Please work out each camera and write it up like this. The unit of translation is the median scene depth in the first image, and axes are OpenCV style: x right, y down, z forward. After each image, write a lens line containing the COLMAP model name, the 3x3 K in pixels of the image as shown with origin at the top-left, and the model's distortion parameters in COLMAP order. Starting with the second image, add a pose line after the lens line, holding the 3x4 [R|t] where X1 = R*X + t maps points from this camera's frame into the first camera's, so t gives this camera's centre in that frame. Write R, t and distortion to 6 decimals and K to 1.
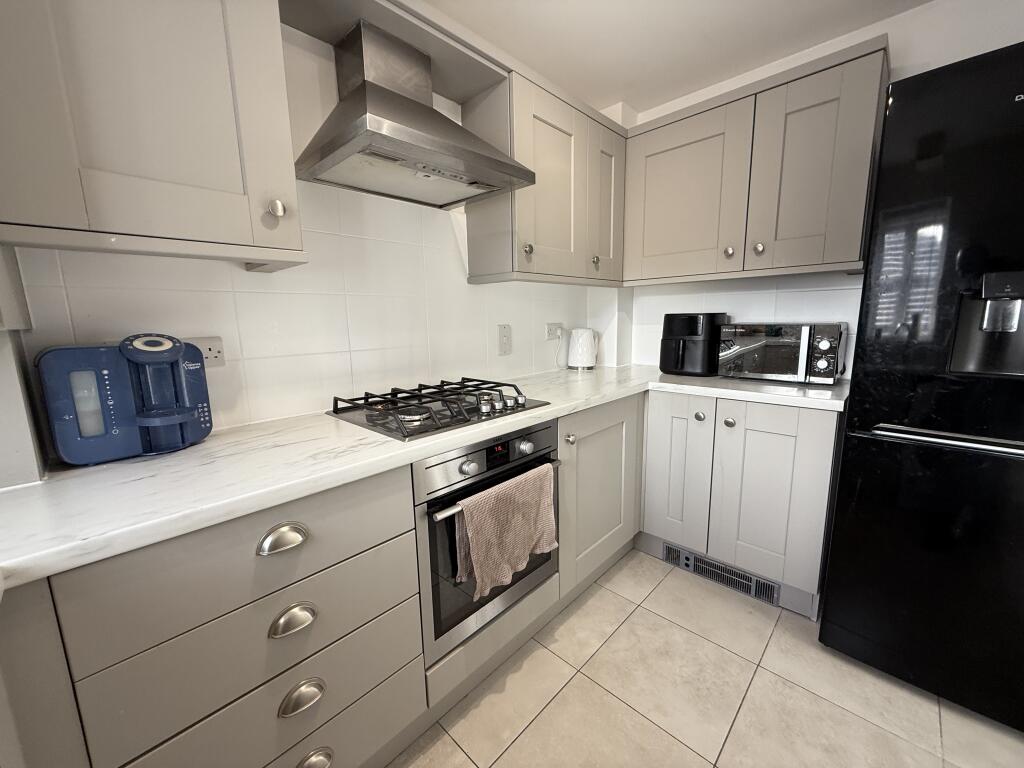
lens RADIAL K [[410.5, 0, 512.3], [0, 410.5, 382.8], [0, 0, 1]] dist [0.000498, -0.000143]
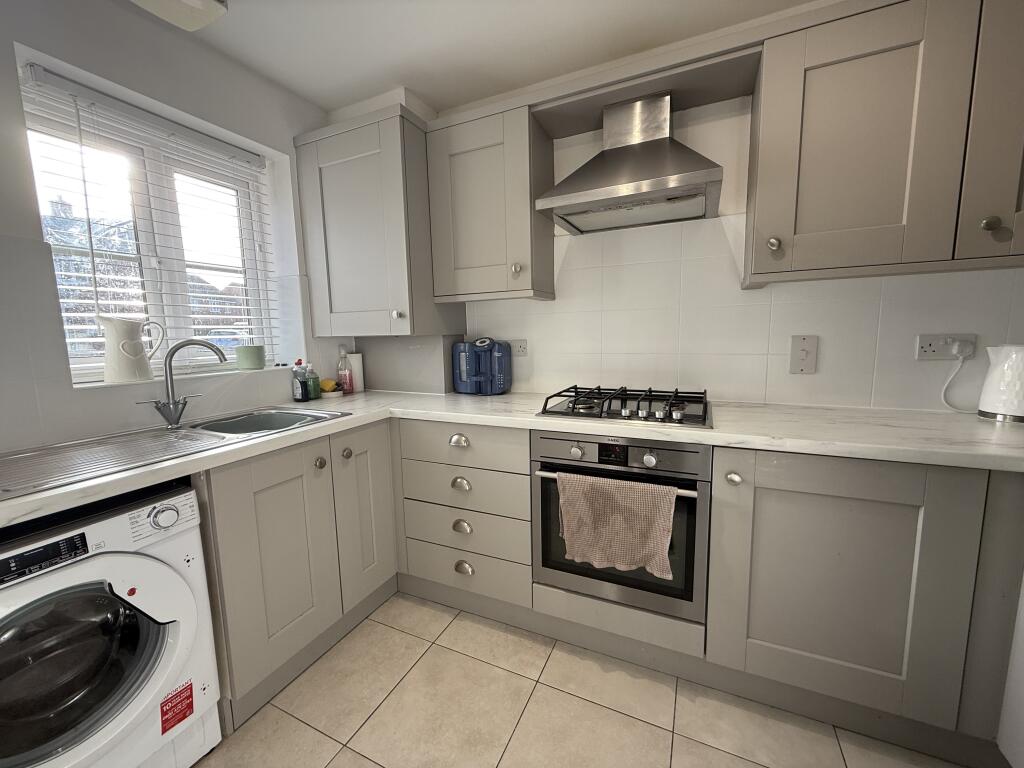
lens RADIAL K [[410.5, 0, 509.5], [0, 410.5, 385.2], [0, 0, 1]] dist [0.000498, -0.000143]
pose [[0.305375, 0.133445, -0.942836, 0.917191], [-0.136856, 0.986003, 0.095228, -0.076120], [0.942346, 0.099953, 0.319363, 0.372974]]
